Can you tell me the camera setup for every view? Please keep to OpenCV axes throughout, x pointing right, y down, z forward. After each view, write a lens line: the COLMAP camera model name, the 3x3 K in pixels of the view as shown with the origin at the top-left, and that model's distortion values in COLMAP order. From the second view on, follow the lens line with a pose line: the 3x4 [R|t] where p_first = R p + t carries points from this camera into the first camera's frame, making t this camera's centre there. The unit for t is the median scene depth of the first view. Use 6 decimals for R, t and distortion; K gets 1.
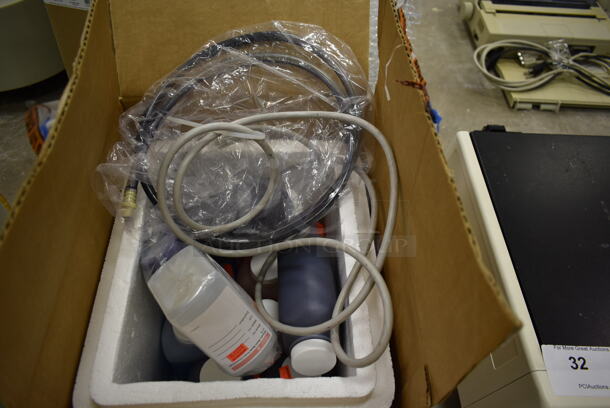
lens RADIAL K [[464.6, 0, 312.1], [0, 464.6, 202.6], [0, 0, 1]] dist [0.002279, 0.004010]
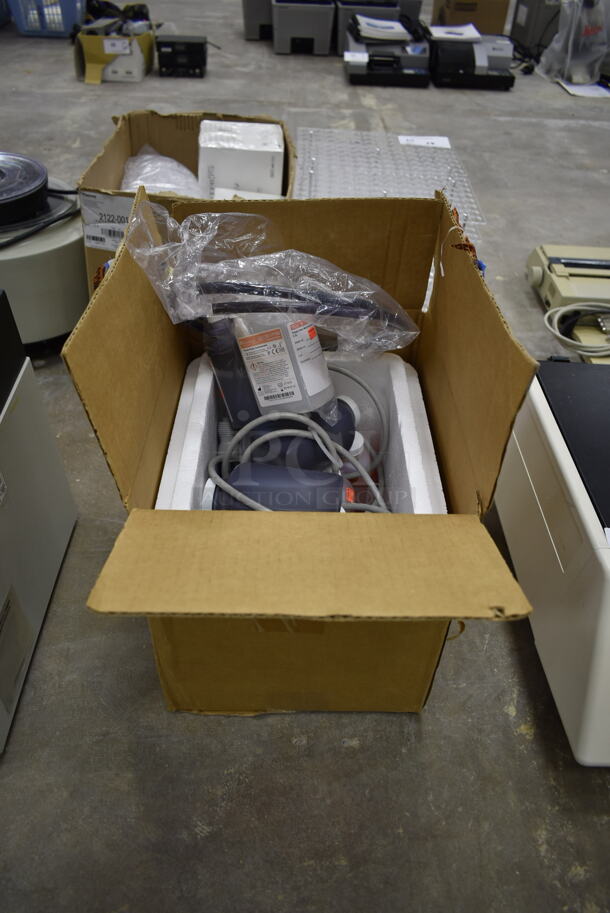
lens RADIAL K [[685.7, 0, 305.0], [0, 685.7, 456.5], [0, 0, 1]] dist [-0.003053, -0.005509]
pose [[0.998891, 0.009561, -0.046110, -0.034856], [-0.018849, 0.978486, -0.205451, 0.204448], [0.043154, 0.206092, 0.977581, -0.209778]]
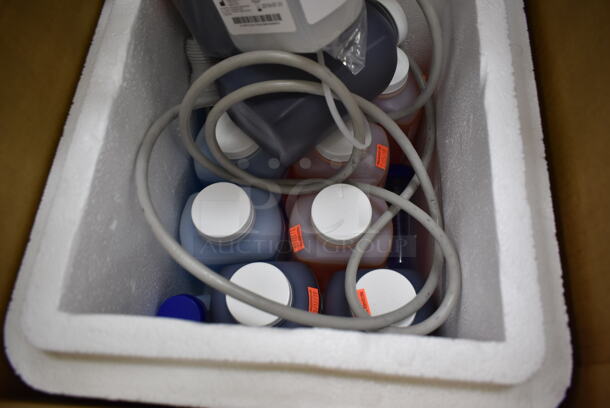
lens RADIAL K [[458.1, 0, 305.0], [0, 458.1, 204.0], [0, 0, 1]] dist [-0.003053, -0.005509]
pose [[0.988207, 0.068738, -0.136828, -0.026861], [-0.029995, 0.963165, 0.267231, 0.034405], [0.150157, -0.259976, 0.953869, 0.190673]]
